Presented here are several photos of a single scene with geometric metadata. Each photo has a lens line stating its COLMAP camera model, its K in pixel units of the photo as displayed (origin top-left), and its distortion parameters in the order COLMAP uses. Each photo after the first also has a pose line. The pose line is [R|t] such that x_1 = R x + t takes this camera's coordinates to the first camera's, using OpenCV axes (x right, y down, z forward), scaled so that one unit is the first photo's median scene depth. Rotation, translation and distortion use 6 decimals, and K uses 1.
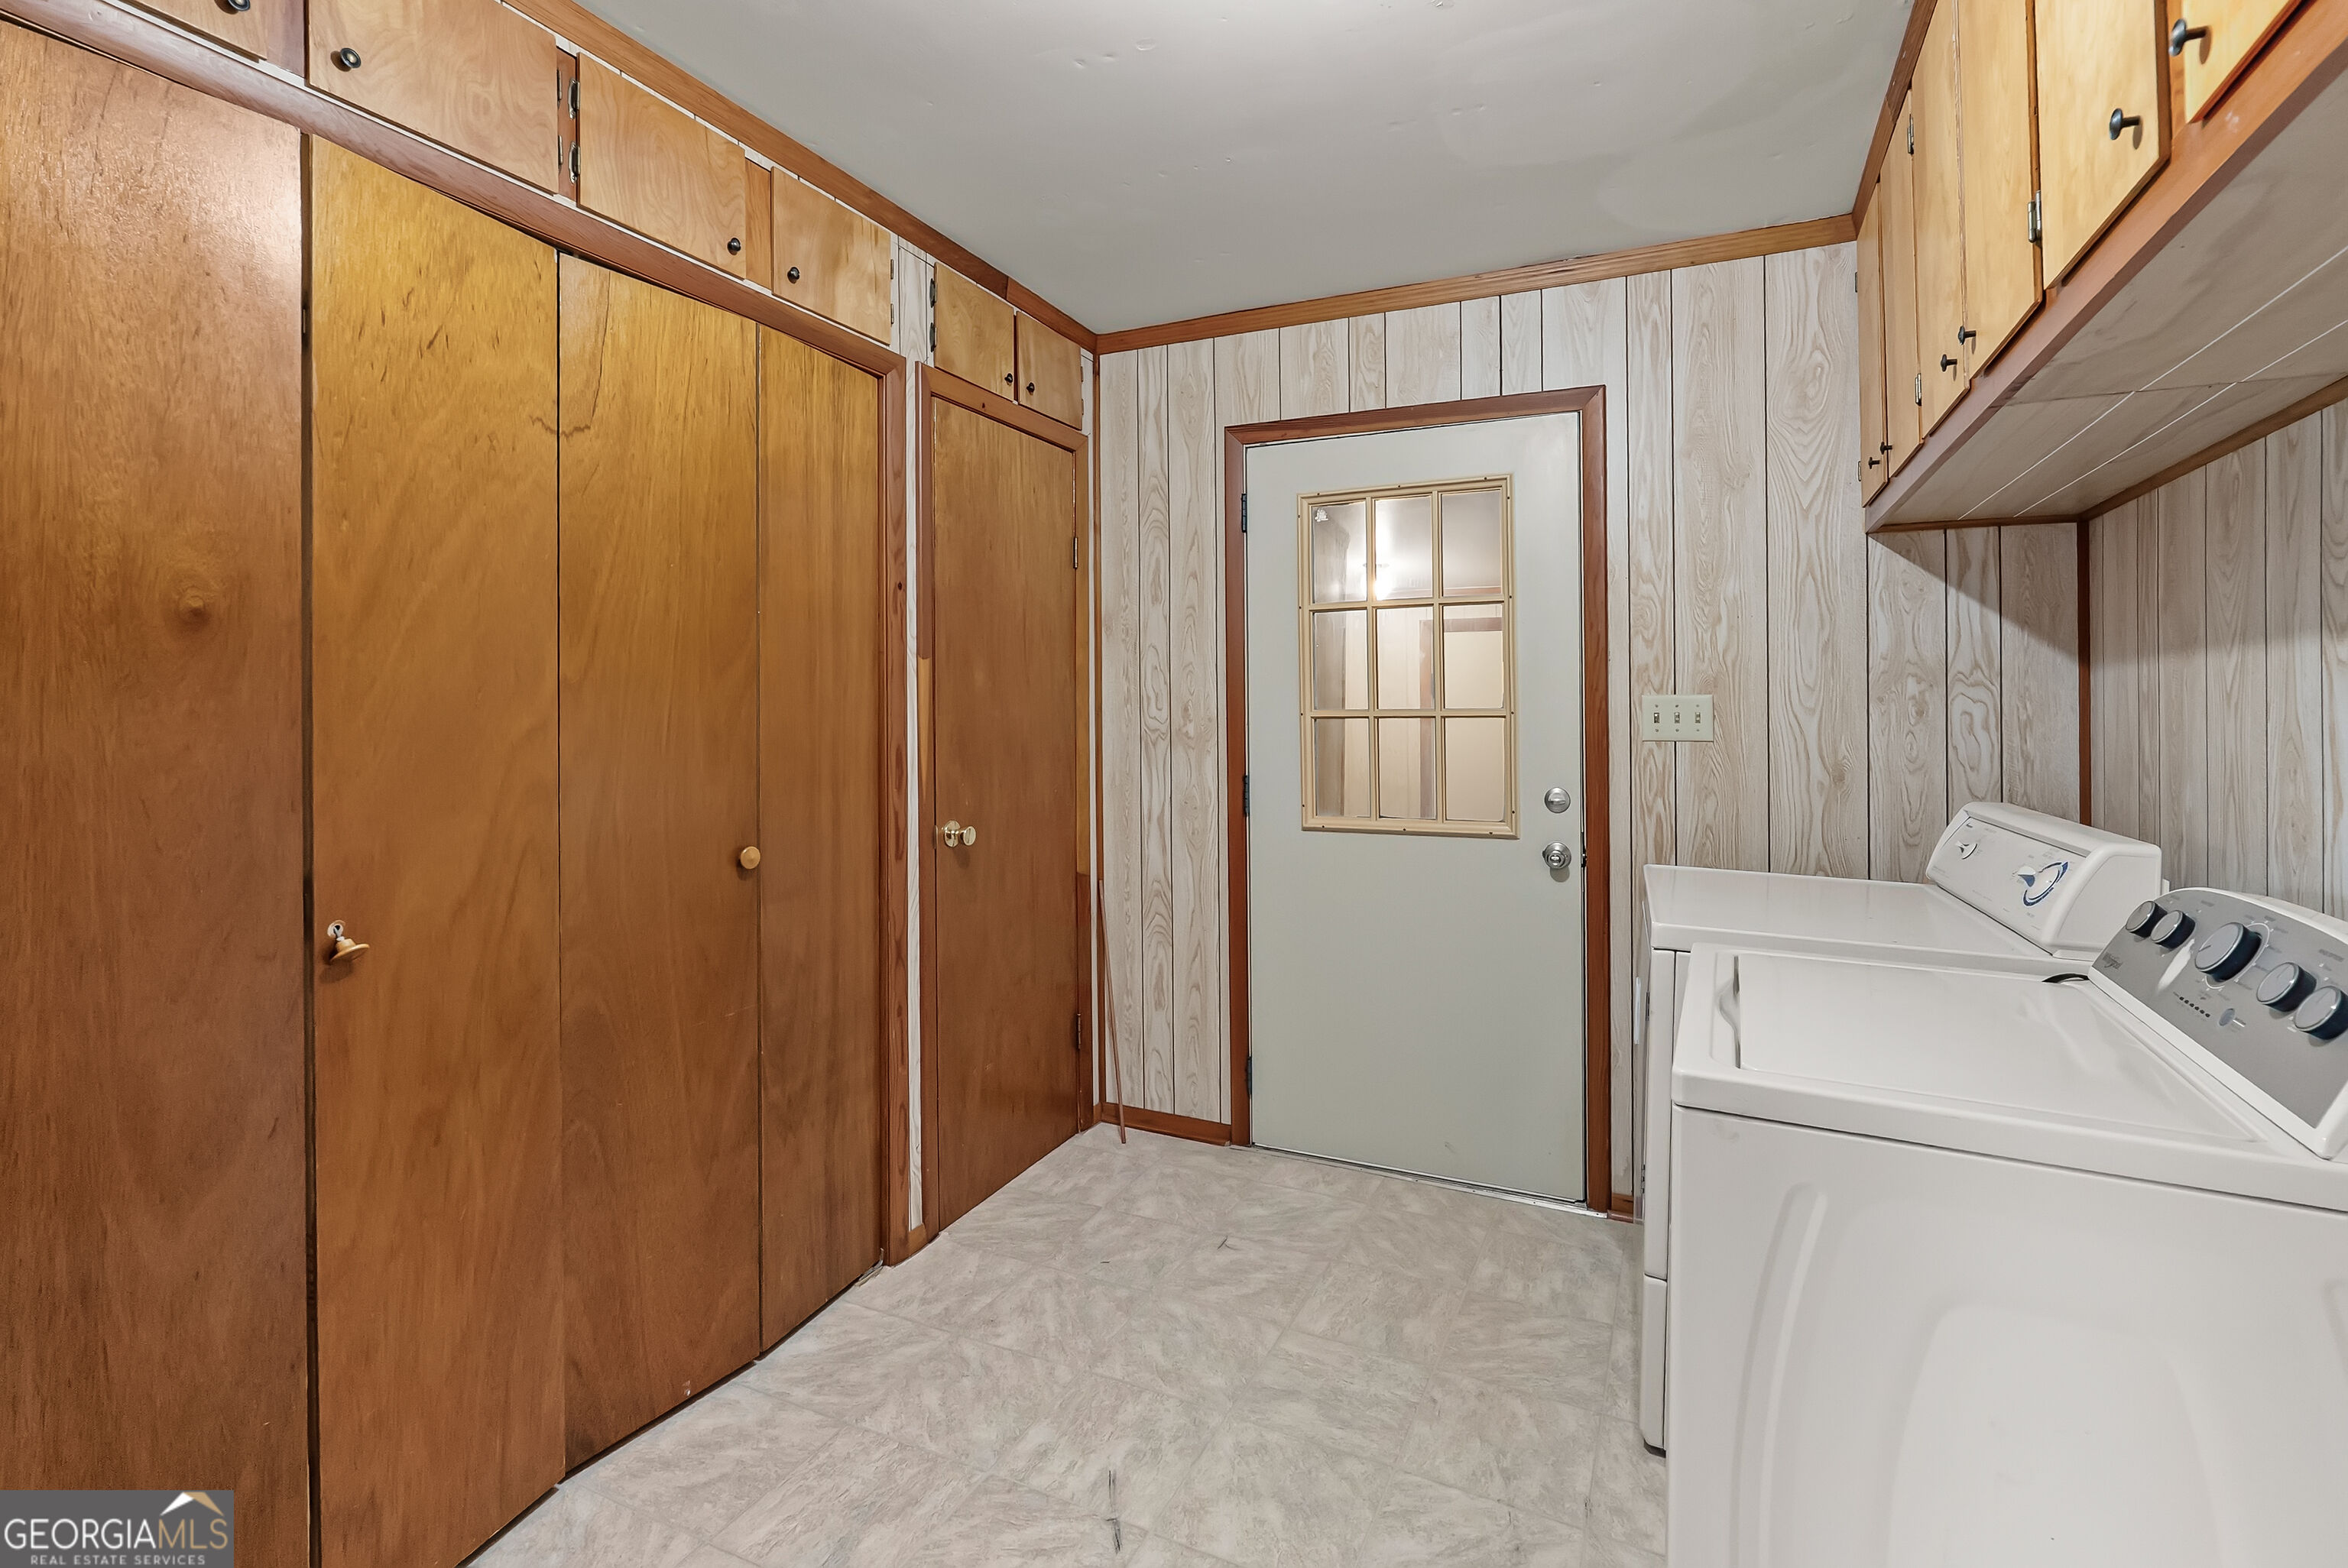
lens RADIAL K [[1074.0, 0, 1228.2], [0, 1074.0, 697.8], [0, 0, 1]] dist [0.000185, -0.000394]
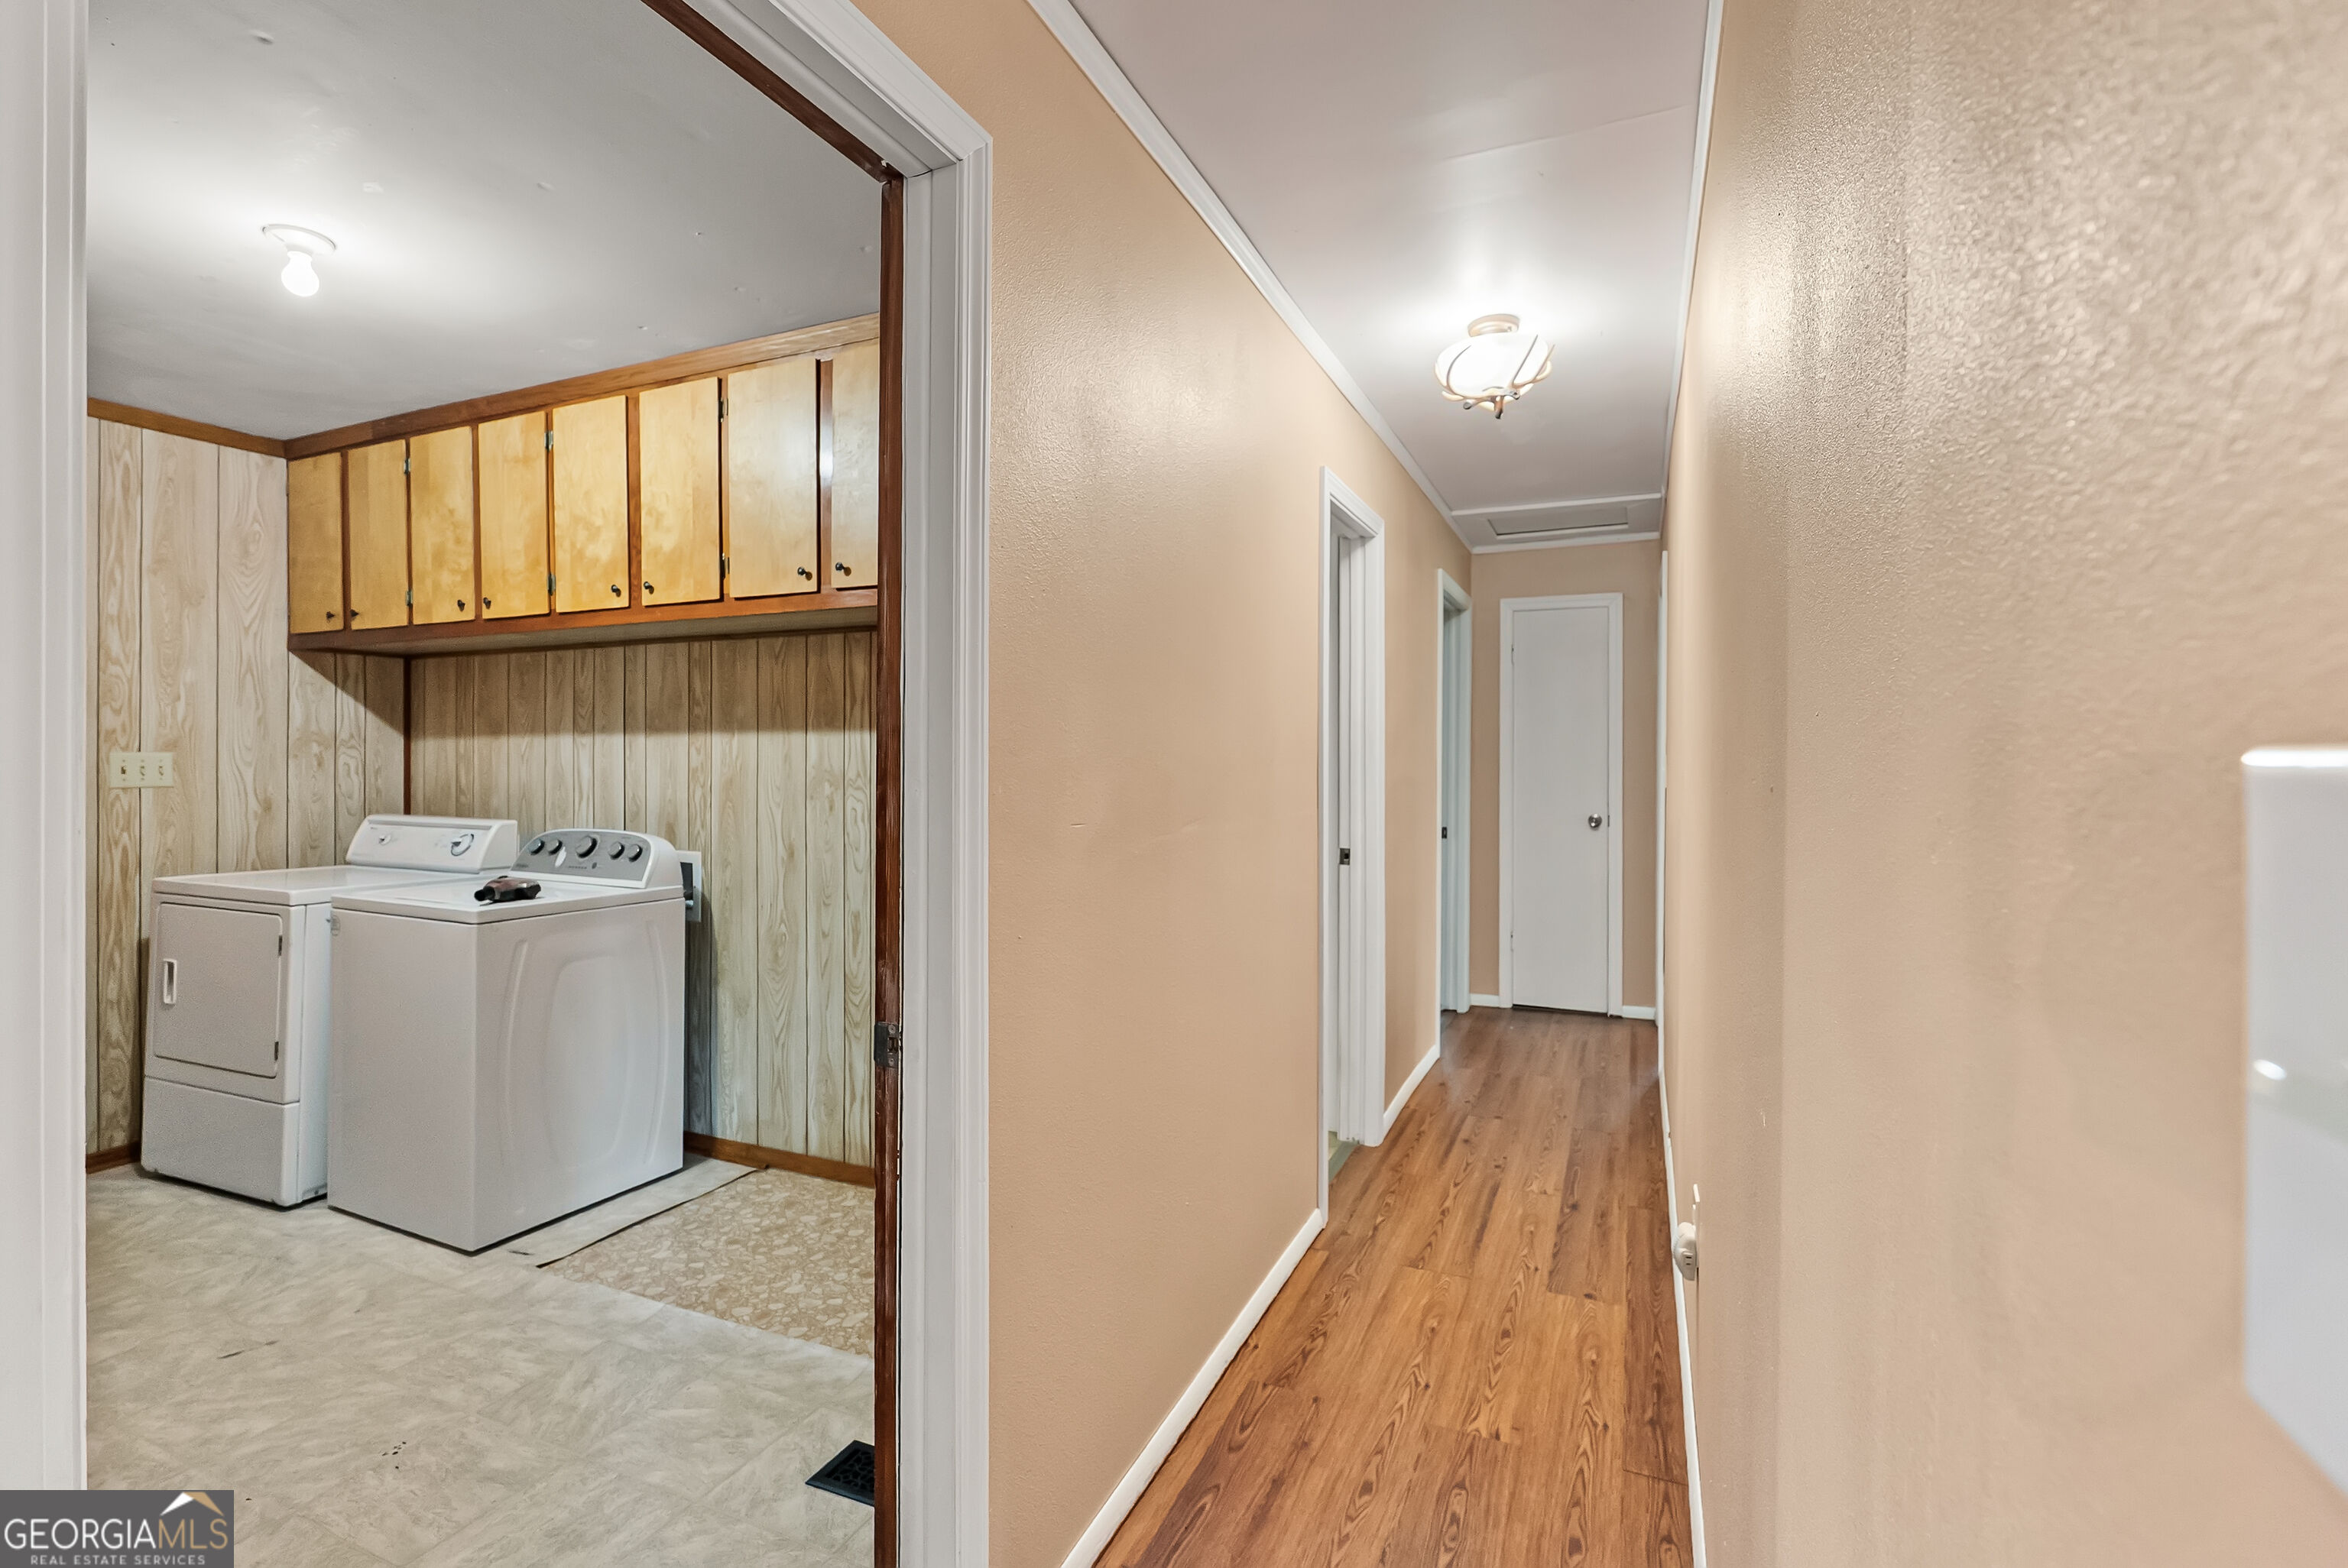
lens RADIAL K [[1074.0, 0, 1179.7], [0, 1074.0, 764.8], [0, 0, 1]] dist [0.000185, -0.000394]
pose [[-0.013191, -0.009956, 0.999863, -0.986170], [-0.009180, 0.999909, 0.009836, -0.013122], [-0.999871, -0.009049, -0.013281, -0.273197]]
